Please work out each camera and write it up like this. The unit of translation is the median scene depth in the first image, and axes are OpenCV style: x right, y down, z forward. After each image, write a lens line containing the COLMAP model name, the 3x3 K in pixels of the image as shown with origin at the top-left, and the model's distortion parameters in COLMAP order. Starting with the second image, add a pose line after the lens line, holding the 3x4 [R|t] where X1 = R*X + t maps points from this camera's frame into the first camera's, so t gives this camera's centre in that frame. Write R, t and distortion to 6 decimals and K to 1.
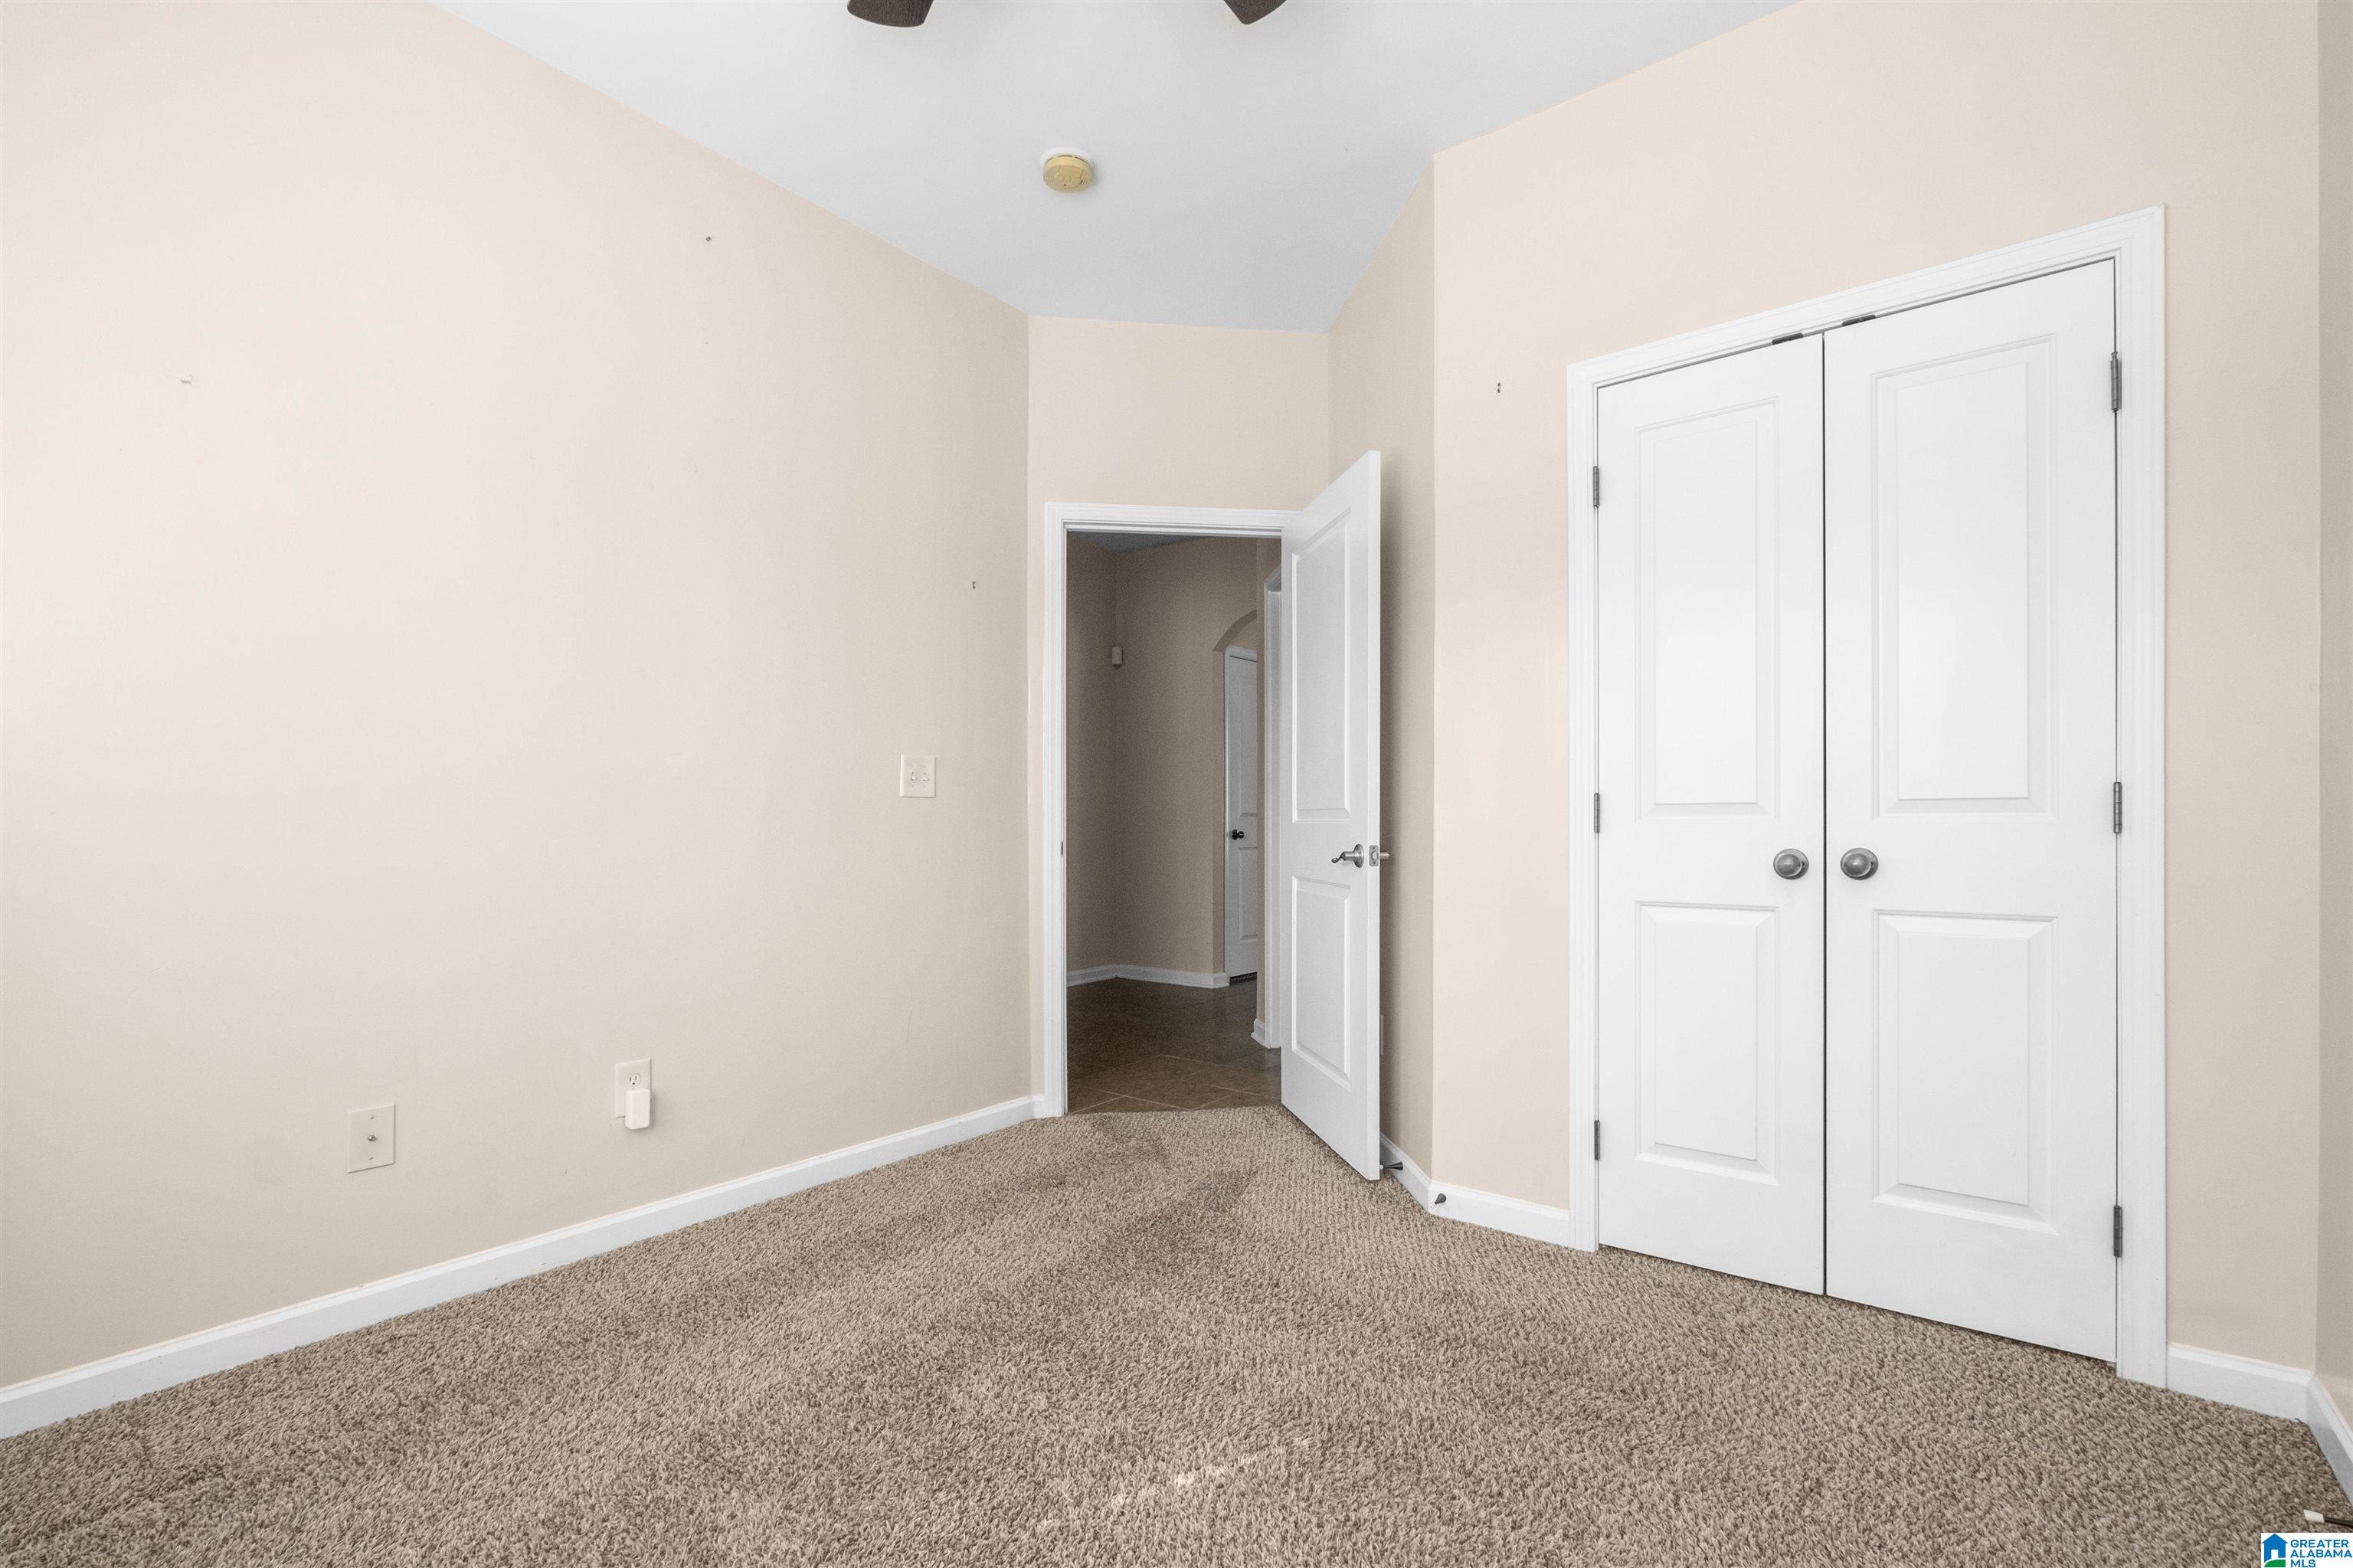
lens RADIAL K [[1073.3, 0, 1170.9], [0, 1073.3, 842.7], [0, 0, 1]] dist [-0.001313, -0.000050]
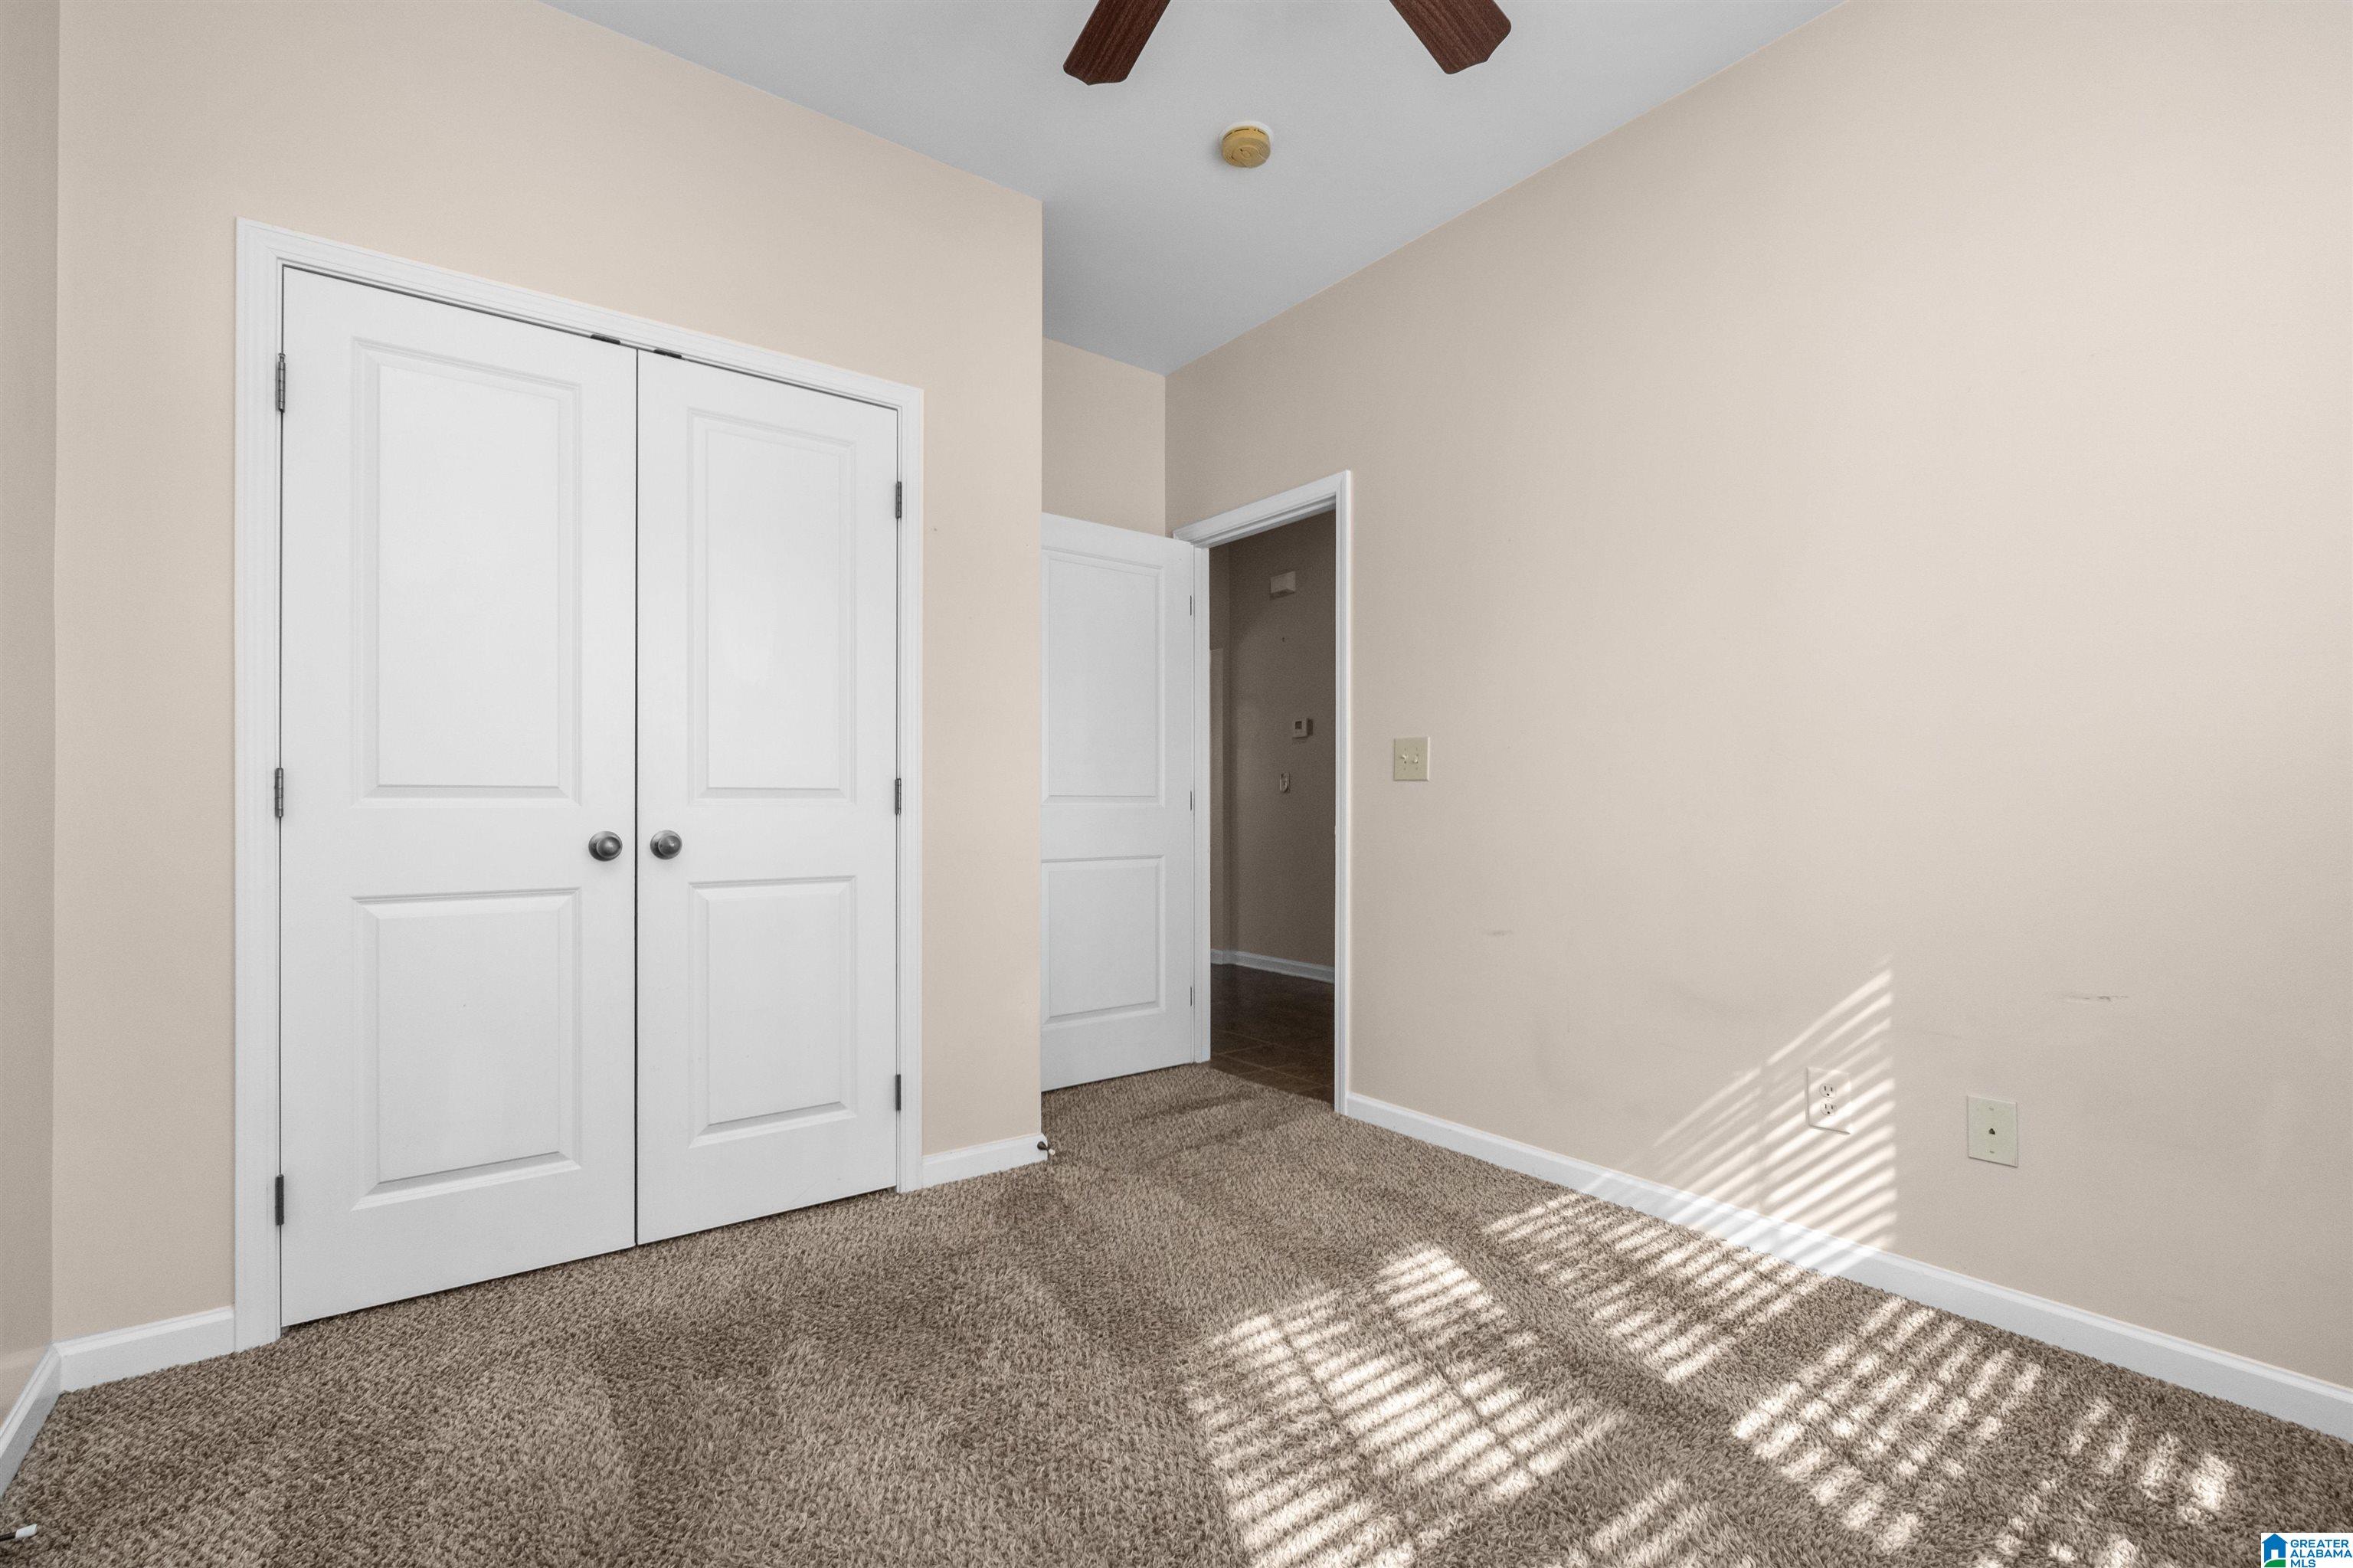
lens RADIAL K [[1047.3, 0, 1181.4], [0, 1047.3, 842.9], [0, 0, 1]] dist [-0.002077, 0.000289]
pose [[0.247918, -0.028455, 0.968363, -0.283807], [0.016254, 0.999550, 0.025210, -0.000432], [-0.968645, 0.009490, 0.248269, 0.217285]]
